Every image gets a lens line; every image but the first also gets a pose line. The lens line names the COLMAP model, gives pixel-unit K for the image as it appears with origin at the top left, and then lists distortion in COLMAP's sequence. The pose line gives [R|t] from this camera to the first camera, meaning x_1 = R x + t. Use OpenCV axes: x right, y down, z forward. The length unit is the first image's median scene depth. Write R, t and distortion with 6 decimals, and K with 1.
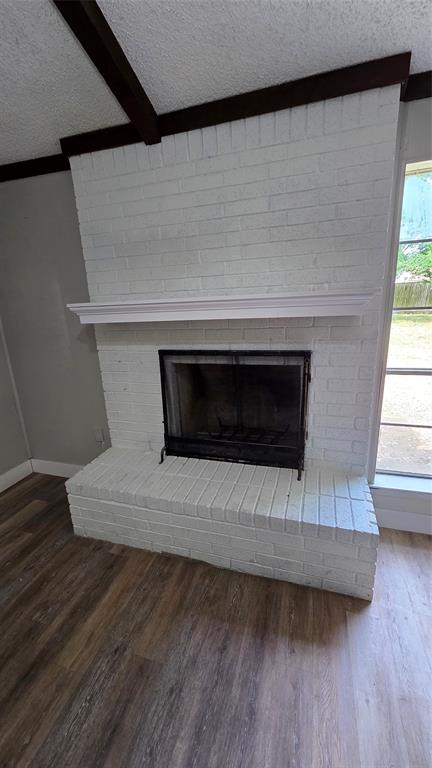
lens RADIAL K [[311.8, 0, 216.0], [0, 311.8, 384.0], [0, 0, 1]] dist [0.001267, 0.000173]
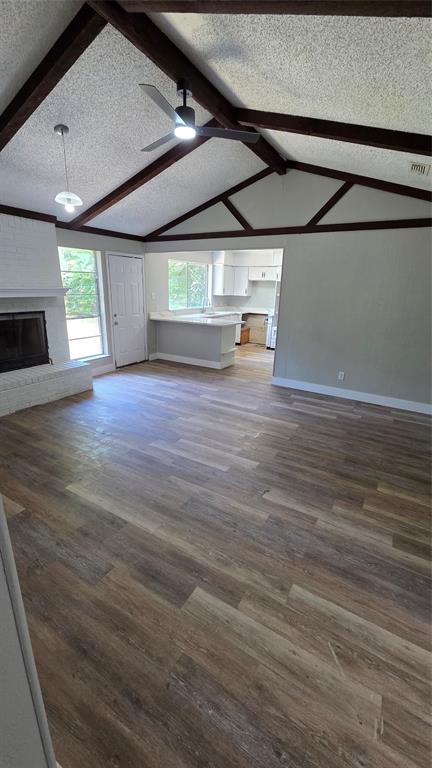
lens RADIAL K [[311.8, 0, 216.0], [0, 311.8, 384.0], [0, 0, 1]] dist [0.001267, 0.000173]
pose [[0.225626, -0.243076, 0.943402, -1.847023], [0.216718, 0.956631, 0.194654, 0.261227], [-0.949803, 0.160533, 0.268520, -0.870222]]
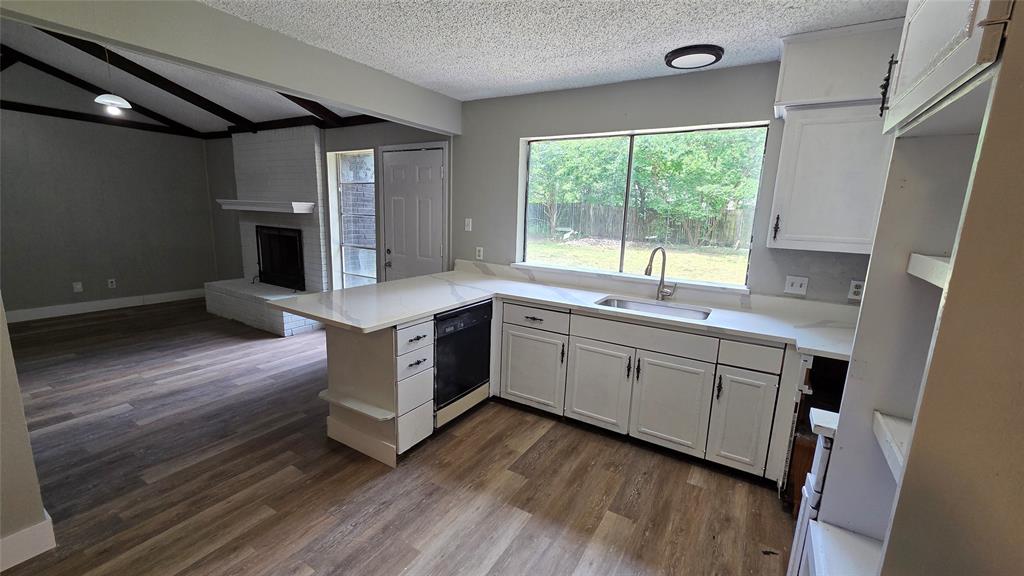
lens RADIAL K [[415.7, 0, 512.0], [0, 415.7, 288.0], [0, 0, 1]] dist [0.001267, 0.000173]
pose [[0.966982, 0.125081, -0.222036, 2.322716], [-0.142588, 0.987672, -0.064591, 0.257523], [0.211220, 0.094118, 0.972897, -1.379603]]
